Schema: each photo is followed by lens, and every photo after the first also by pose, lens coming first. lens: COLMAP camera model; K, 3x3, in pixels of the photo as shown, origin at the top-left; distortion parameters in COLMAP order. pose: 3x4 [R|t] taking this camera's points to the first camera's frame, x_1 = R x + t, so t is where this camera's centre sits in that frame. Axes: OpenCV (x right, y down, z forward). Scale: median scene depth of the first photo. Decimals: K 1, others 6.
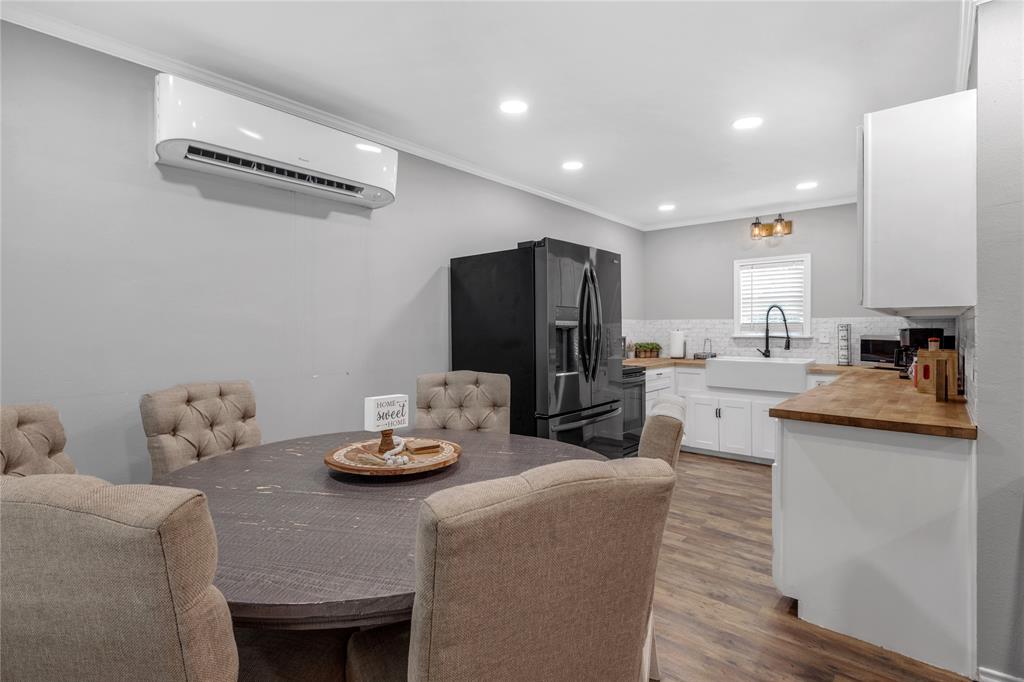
lens RADIAL K [[486.7, 0, 514.5], [0, 486.7, 334.5], [0, 0, 1]] dist [0.005172, 0.001629]
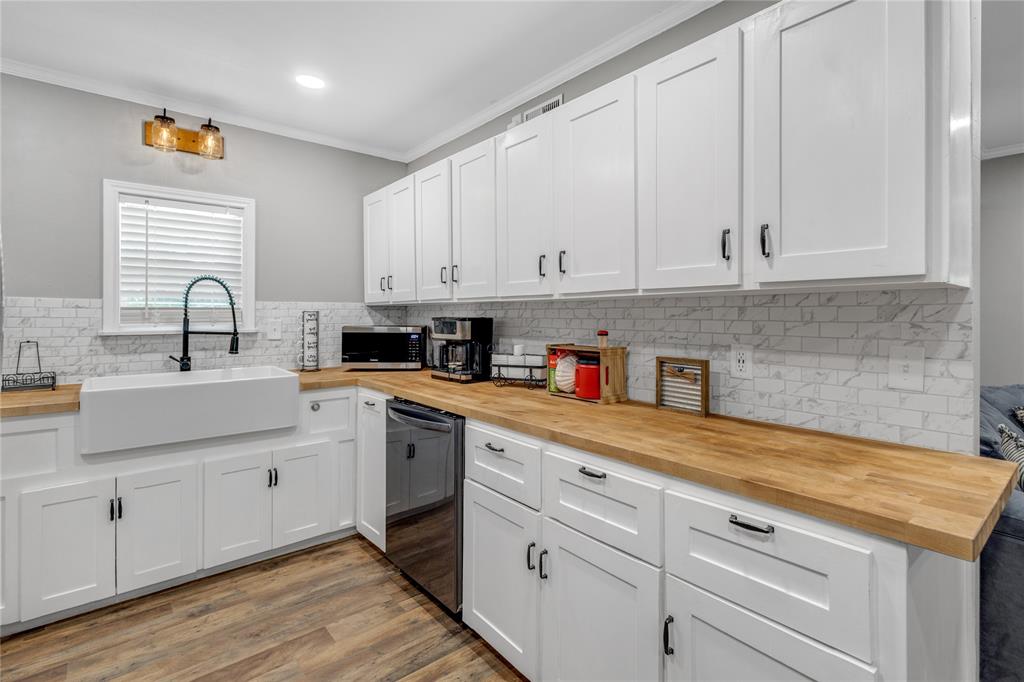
lens RADIAL K [[486.7, 0, 509.7], [0, 486.7, 308.7], [0, 0, 1]] dist [0.005172, 0.001629]
pose [[0.160912, 0.017458, 0.986814, 0.033925], [0.011732, 0.999739, -0.019600, -0.007251], [-0.986899, 0.014731, 0.160665, 0.551396]]
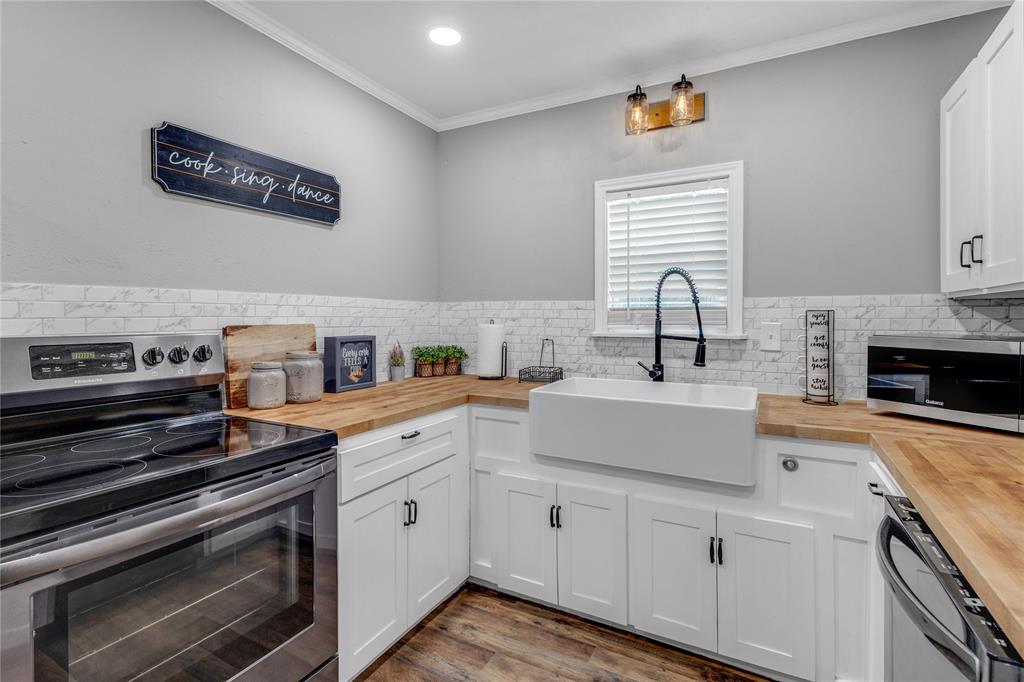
lens RADIAL K [[486.7, 0, 516.5], [0, 486.7, 322.2], [0, 0, 1]] dist [0.005172, 0.001629]
pose [[0.974737, 0.001682, 0.223350, 0.277897], [-0.000986, 0.999994, -0.003230, -0.007585], [-0.223354, 0.002929, 0.974733, 0.568201]]
